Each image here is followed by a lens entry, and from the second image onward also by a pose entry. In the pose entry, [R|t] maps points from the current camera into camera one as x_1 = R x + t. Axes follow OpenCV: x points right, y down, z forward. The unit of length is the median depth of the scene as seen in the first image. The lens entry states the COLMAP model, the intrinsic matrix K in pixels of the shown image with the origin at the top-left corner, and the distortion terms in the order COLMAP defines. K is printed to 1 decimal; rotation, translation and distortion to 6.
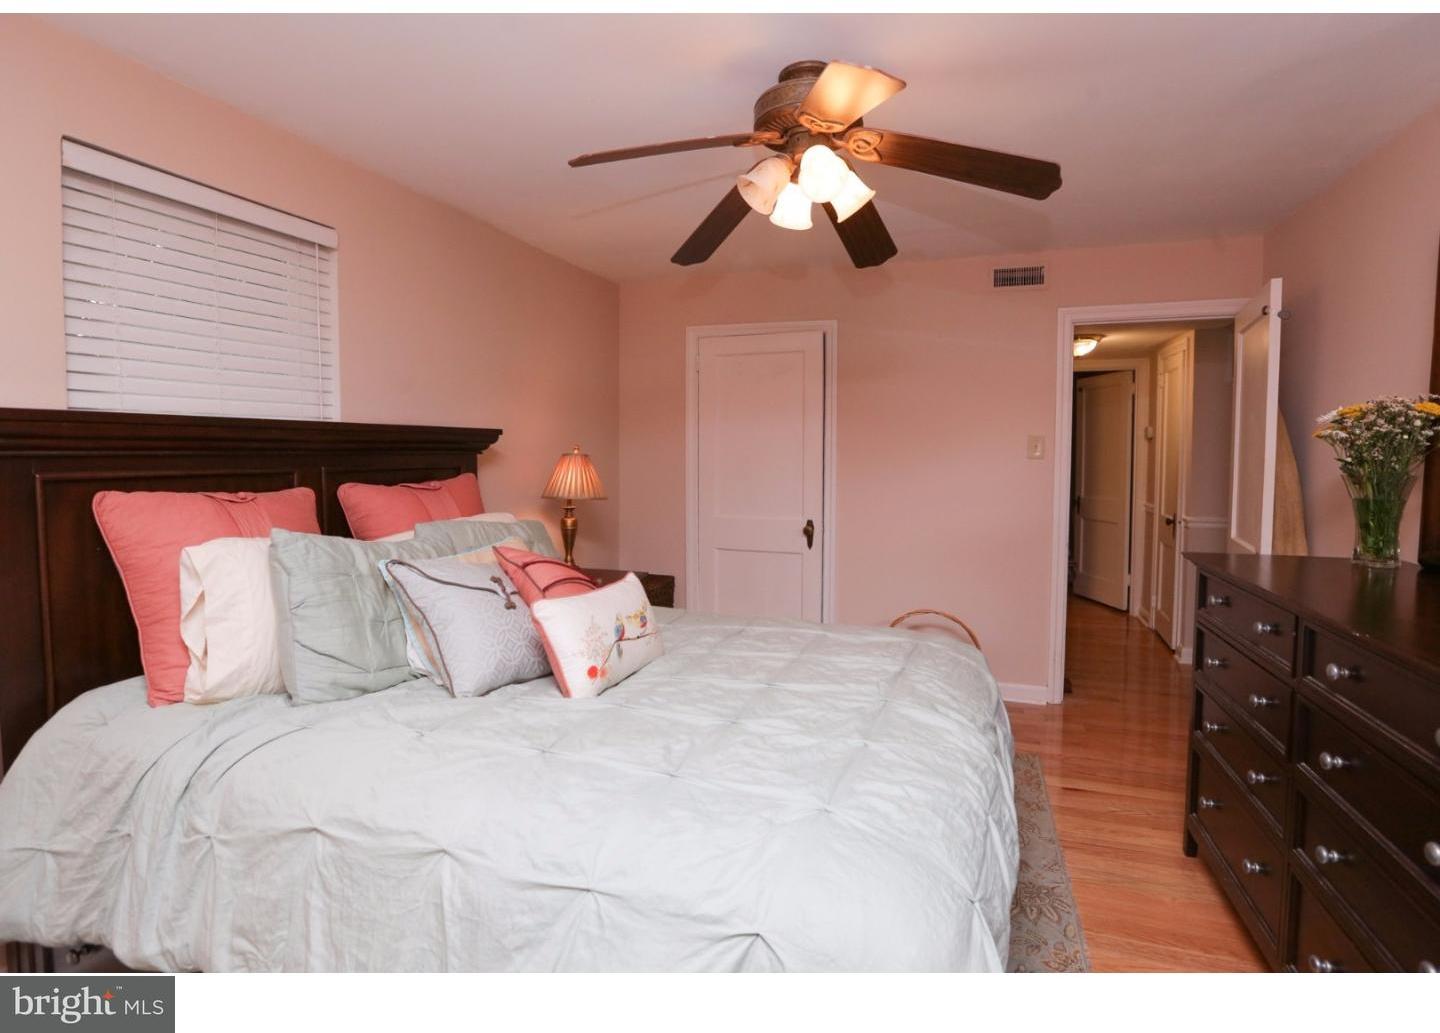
lens RADIAL K [[739.9, 0, 723.2], [0, 739.9, 486.8], [0, 0, 1]] dist [-0.002024, -0.000167]
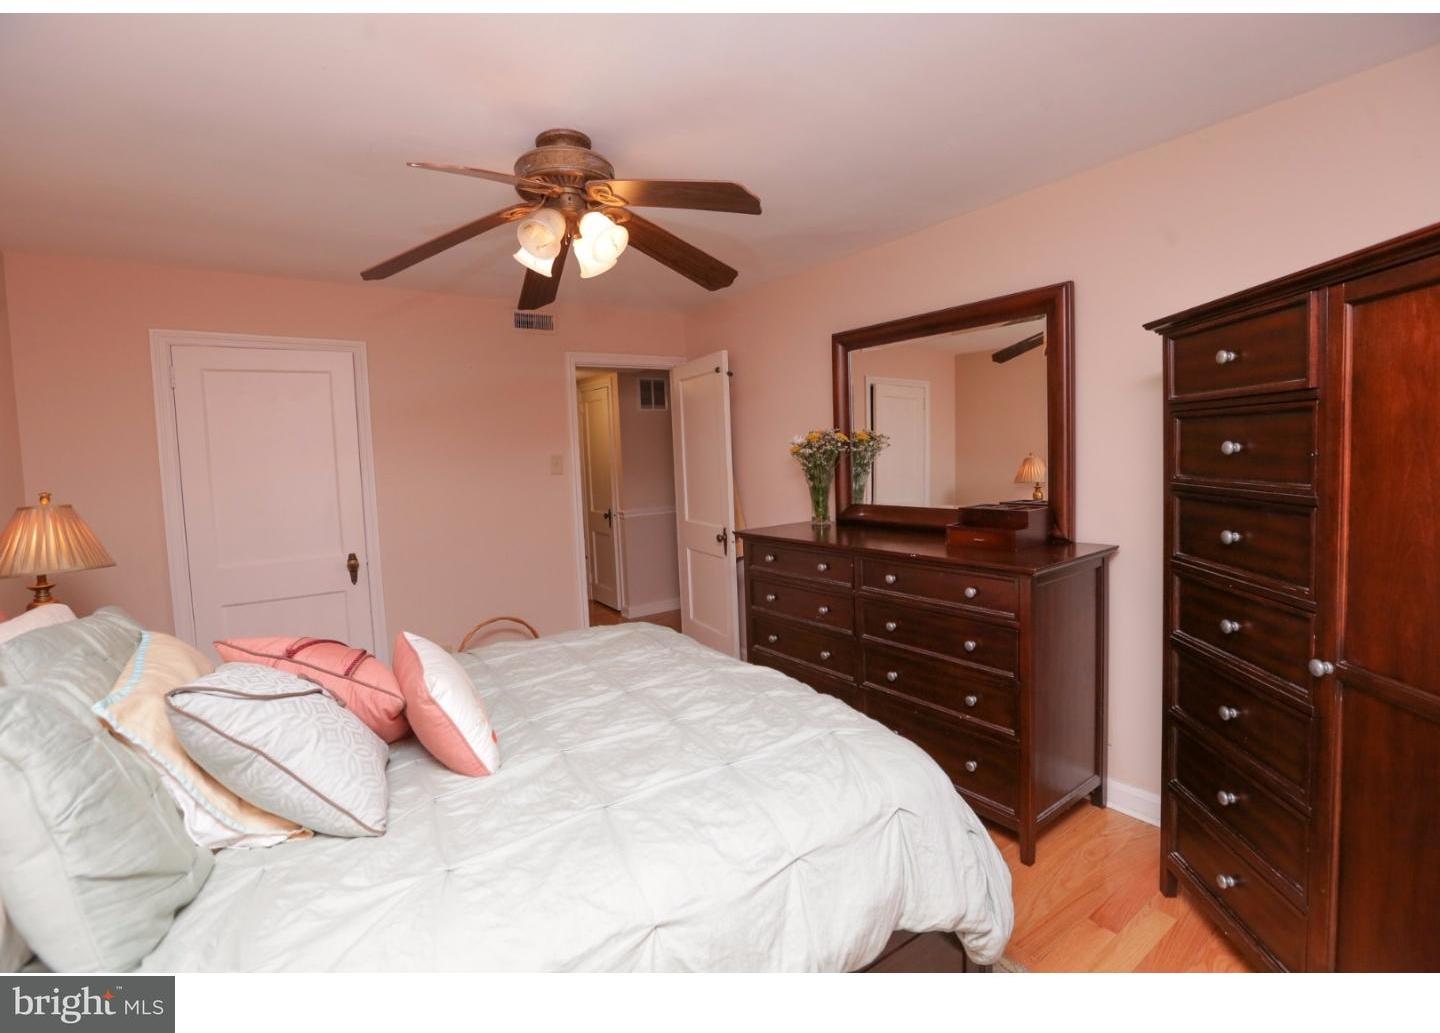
lens RADIAL K [[687.0, 0, 716.5], [0, 687.0, 487.5], [0, 0, 1]] dist [-0.002472, -0.000313]
pose [[0.591517, -0.072954, 0.802985, -0.350544], [0.083035, 0.996115, 0.029332, -0.029676], [-0.802006, 0.049326, 0.595276, 0.134571]]
